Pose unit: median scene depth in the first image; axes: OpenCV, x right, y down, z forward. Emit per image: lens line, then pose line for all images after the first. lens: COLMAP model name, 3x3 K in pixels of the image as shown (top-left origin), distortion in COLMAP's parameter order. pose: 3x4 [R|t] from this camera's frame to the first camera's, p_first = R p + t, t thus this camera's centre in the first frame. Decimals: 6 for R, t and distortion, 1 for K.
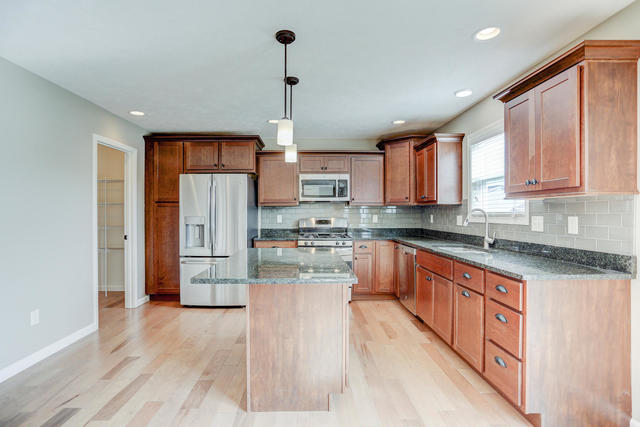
lens RADIAL K [[315.3, 0, 309.3], [0, 315.3, 213.3], [0, 0, 1]] dist [-0.038623, 0.021531]
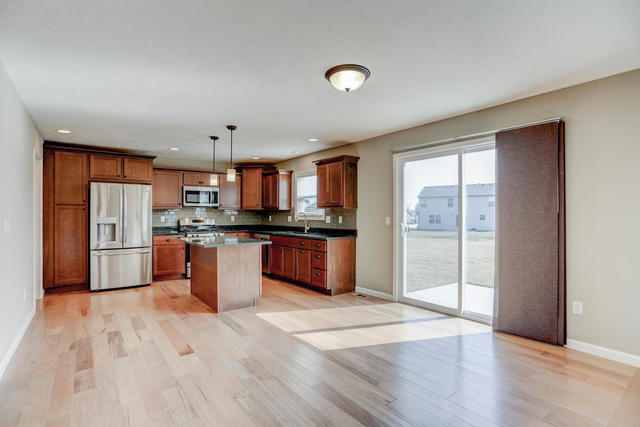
lens RADIAL K [[316.5, 0, 307.1], [0, 316.5, 215.3], [0, 0, 1]] dist [-0.001275, 0.000428]
pose [[0.818491, 0.000219, 0.574519, -0.434630], [-0.001751, 0.999996, 0.002113, -0.001345], [-0.574516, -0.002735, 0.818489, -0.487093]]
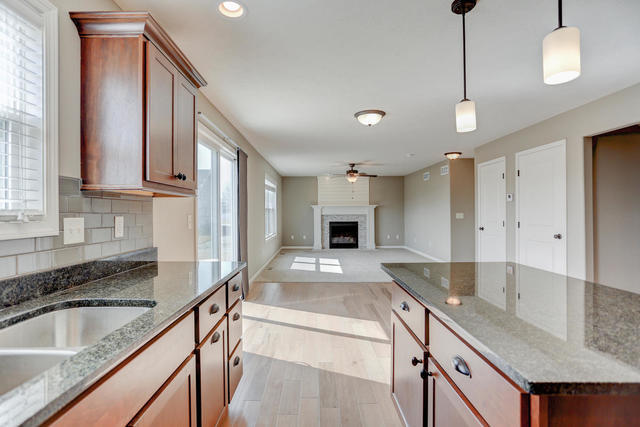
lens RADIAL K [[316.5, 0, 307.1], [0, 316.5, 215.3], [0, 0, 1]] dist [-0.001275, 0.000428]
pose [[-0.999344, 0.005694, 0.035779, 0.163338], [0.005868, 0.999971, 0.004781, 0.002687], [-0.035751, 0.004987, -0.999348, 0.950185]]
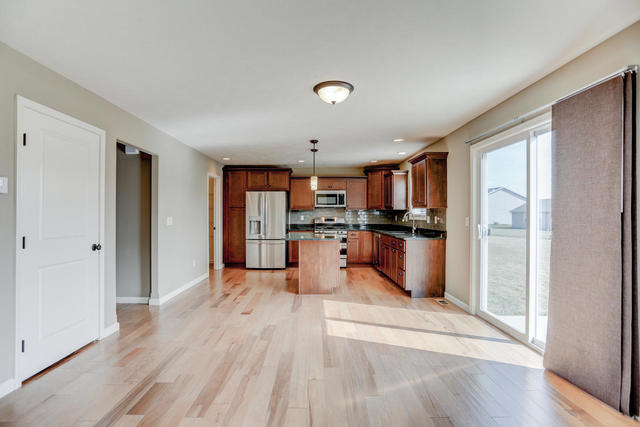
lens RADIAL K [[315.3, 0, 309.3], [0, 315.3, 213.3], [0, 0, 1]] dist [-0.038623, 0.021531]
pose [[0.999807, 0.002424, -0.019478, -0.032687], [-0.002468, 0.999994, -0.002232, -0.002652], [0.019473, 0.002280, 0.999808, -0.724967]]
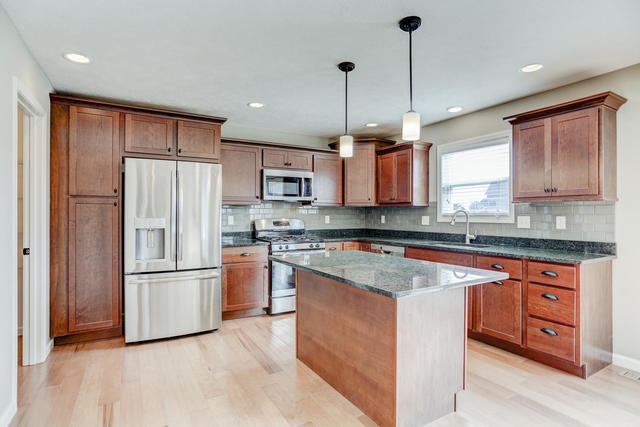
lens RADIAL K [[331.4, 0, 317.2], [0, 331.4, 213.7], [0, 0, 1]] dist [-0.054598, 0.036447]
pose [[0.870014, 0.002750, 0.493020, -0.403318], [-0.001826, 0.999996, -0.002354, 0.002129], [-0.493024, 0.001148, 0.870015, 0.149534]]
